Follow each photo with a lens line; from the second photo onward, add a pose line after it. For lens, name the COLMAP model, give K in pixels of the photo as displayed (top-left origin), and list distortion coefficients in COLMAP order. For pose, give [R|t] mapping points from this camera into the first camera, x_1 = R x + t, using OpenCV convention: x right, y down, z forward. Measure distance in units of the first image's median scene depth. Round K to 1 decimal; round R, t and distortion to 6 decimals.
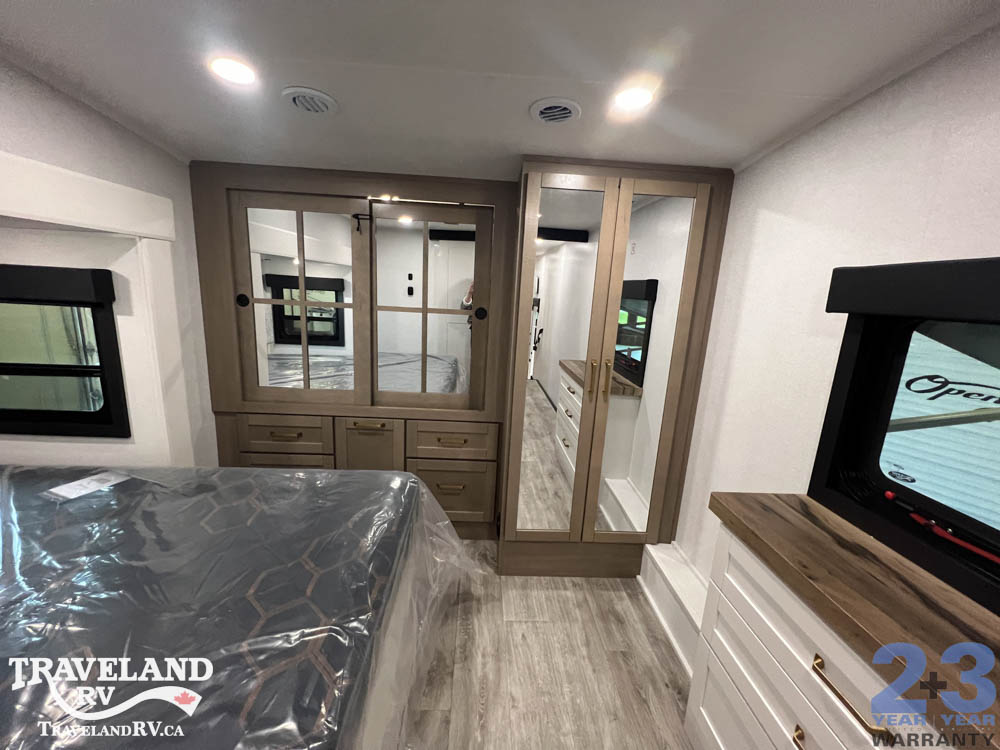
lens RADIAL K [[406.4, 0, 495.3], [0, 406.4, 375.3], [0, 0, 1]] dist [0.001449, 0.000099]
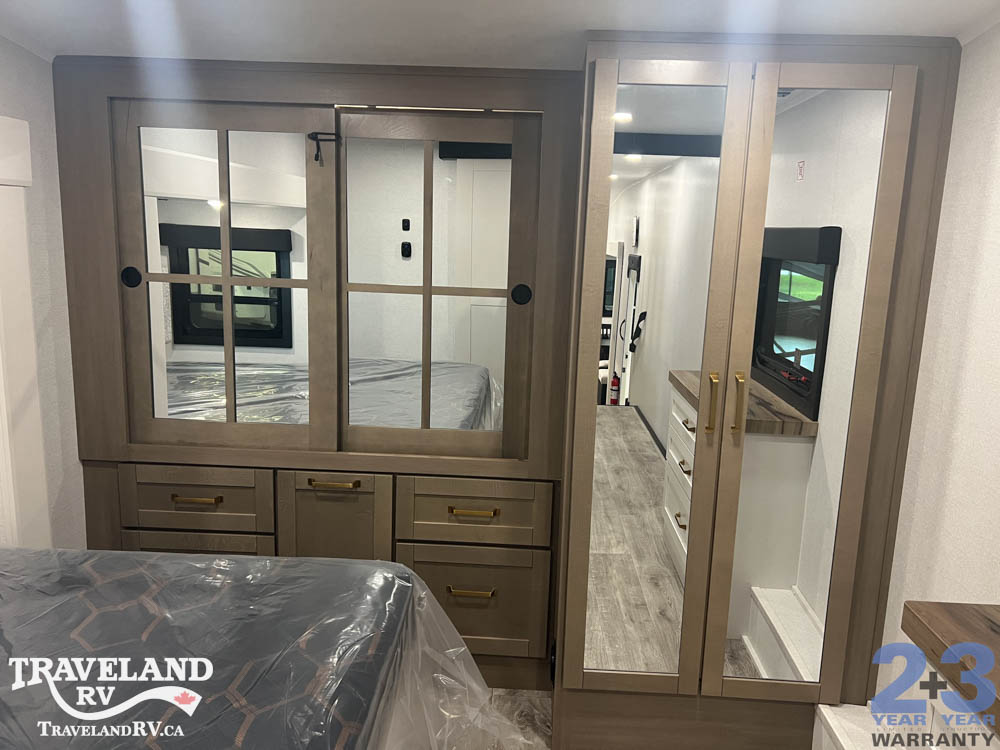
lens RADIAL K [[754.7, 0, 497.1], [0, 754.7, 374.2], [0, 0, 1]] dist [0.082928, -0.109745]
pose [[0.996014, -0.003863, -0.089114, 0.025447], [0.001123, 0.999526, -0.030776, -0.002641], [0.089190, 0.030553, 0.995546, -0.083762]]
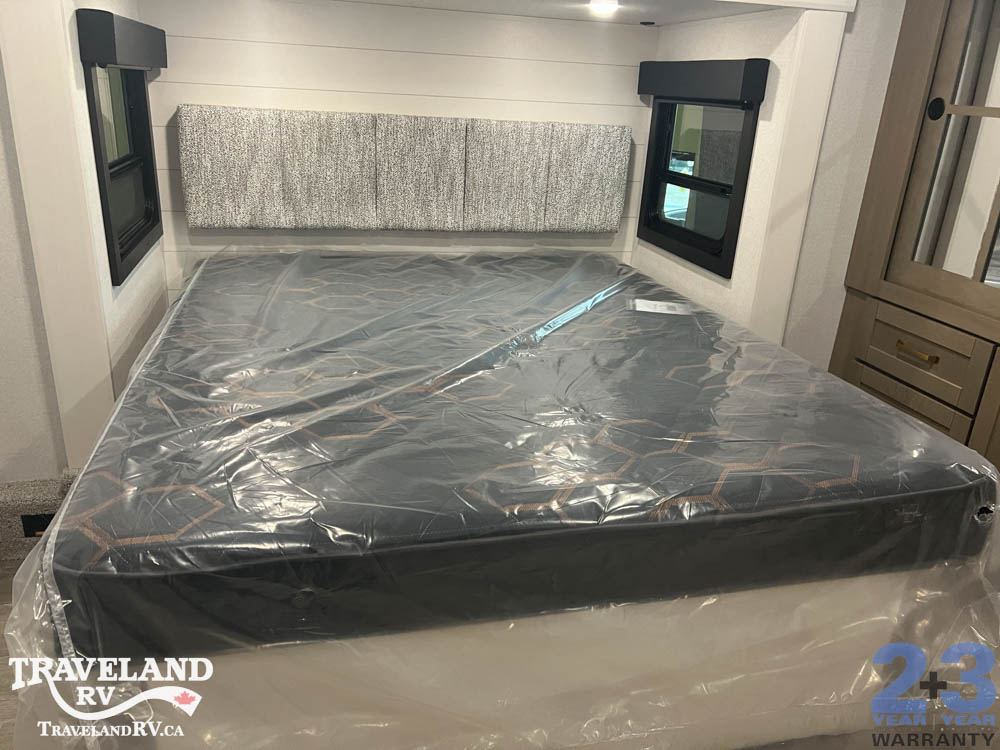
lens RADIAL K [[756.3, 0, 500.0], [0, 756.3, 375.0], [0, 0, 1]] dist [0.083167, -0.112958]
pose [[0.199694, 0.304626, -0.931303, 0.386684], [-0.247975, 0.935218, 0.252735, 0.049653], [0.947961, 0.180470, 0.262297, 0.172090]]
